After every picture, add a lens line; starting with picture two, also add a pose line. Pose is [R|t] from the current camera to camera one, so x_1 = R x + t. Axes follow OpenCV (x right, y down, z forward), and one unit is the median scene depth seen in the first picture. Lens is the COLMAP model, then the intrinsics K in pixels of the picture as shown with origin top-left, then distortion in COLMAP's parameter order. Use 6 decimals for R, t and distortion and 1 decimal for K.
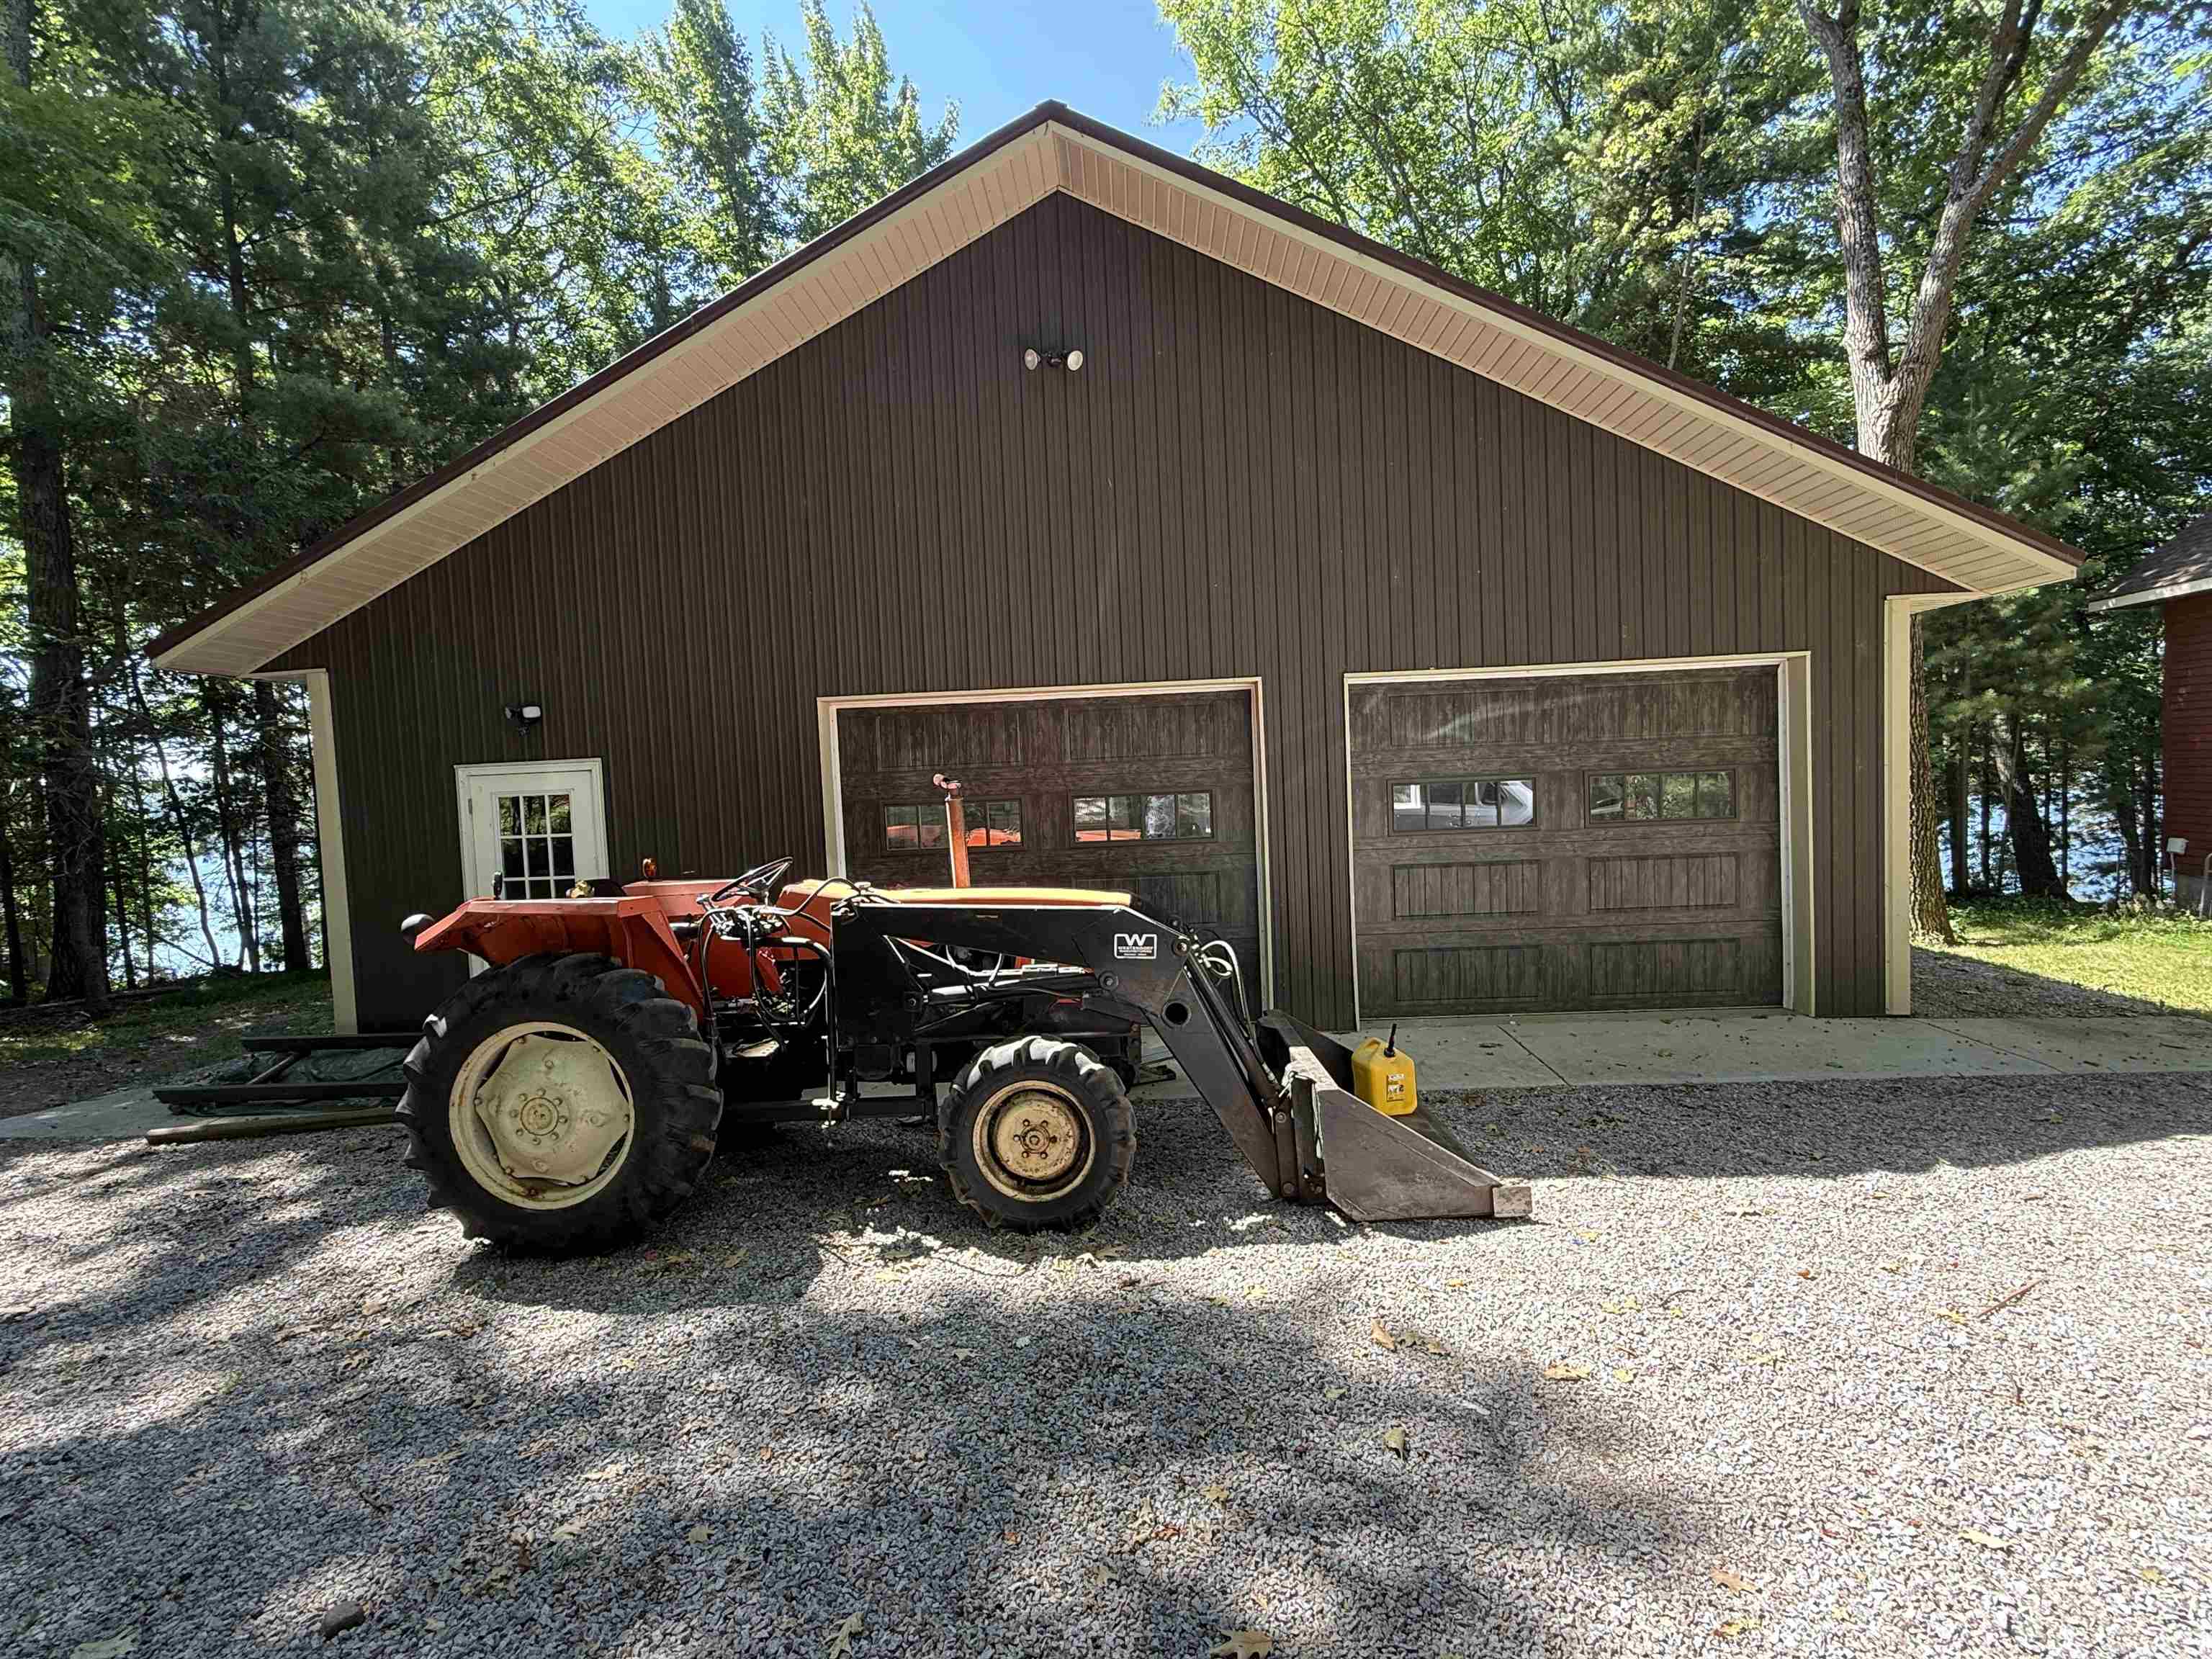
lens RADIAL K [[1034.9, 0, 1106.0], [0, 1034.9, 829.5], [0, 0, 1]] dist [-0.000338, -0.000019]
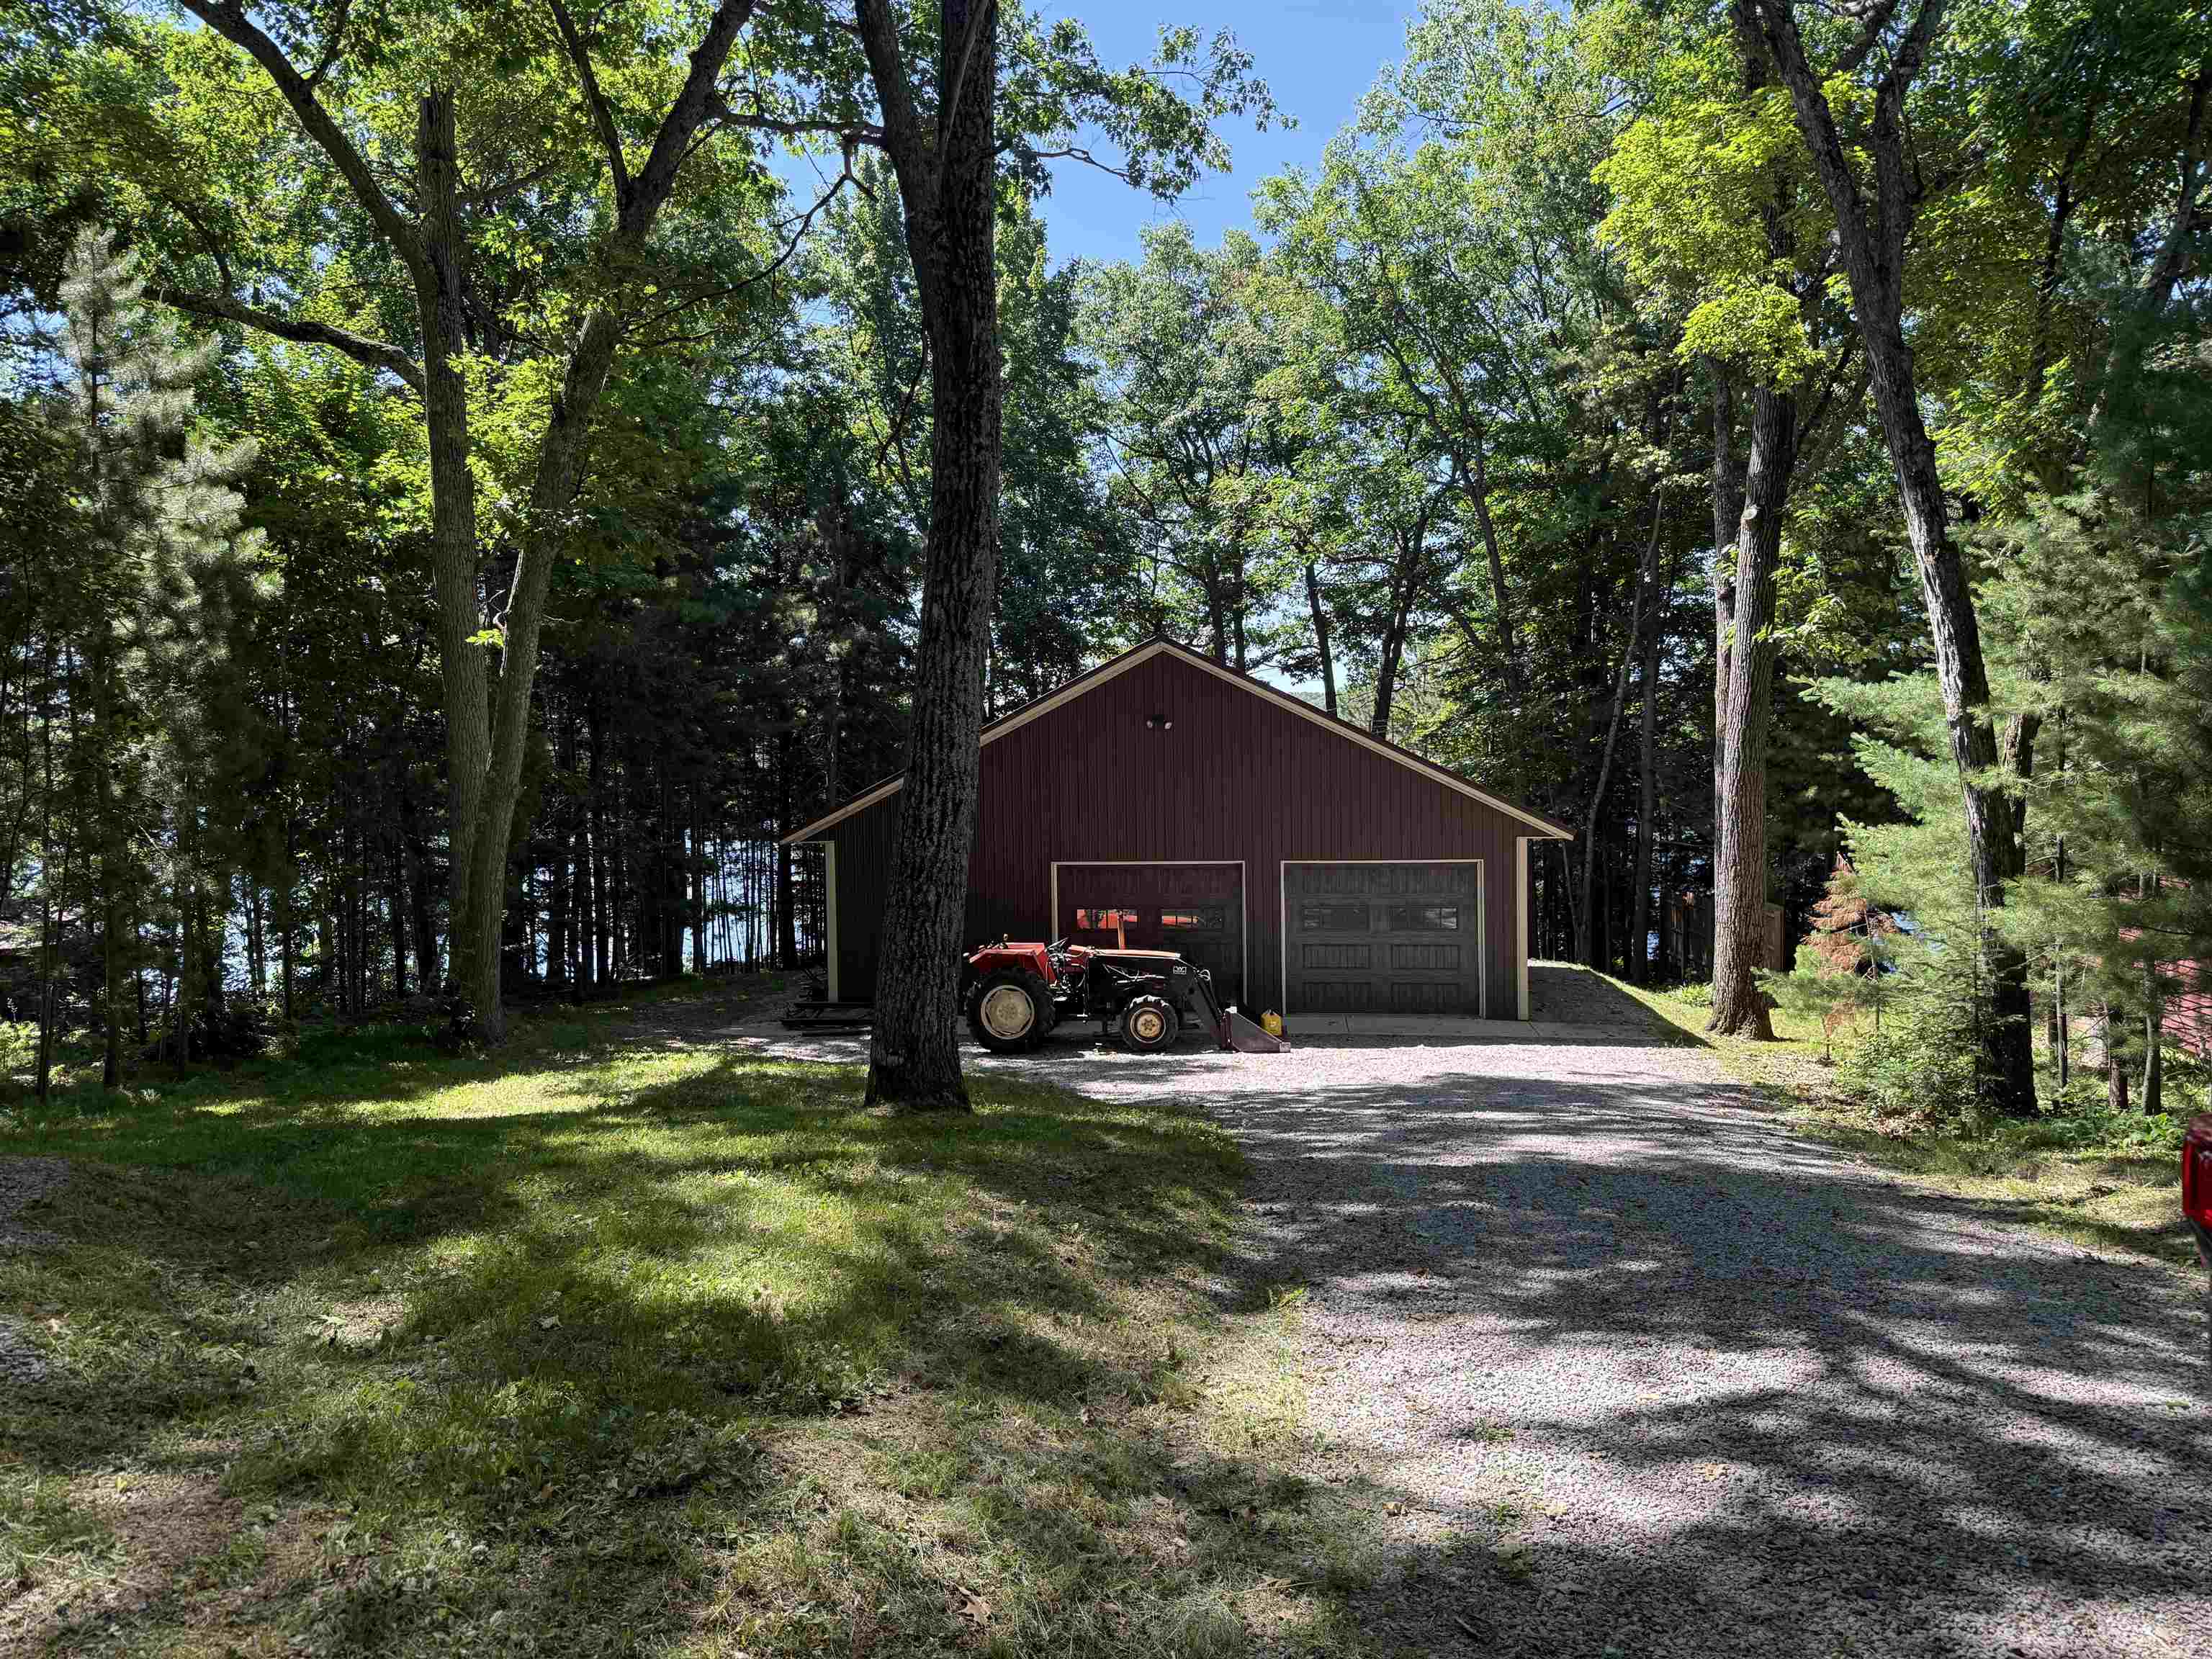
lens RADIAL K [[1556.5, 0, 1106.0], [0, 1556.5, 829.5], [0, 0, 1]] dist [0.085152, -0.088314]
pose [[0.997742, 0.032982, -0.058507, 0.065247], [-0.033497, 0.999408, -0.007837, -0.273131], [0.058214, 0.009779, 0.998256, -3.759301]]
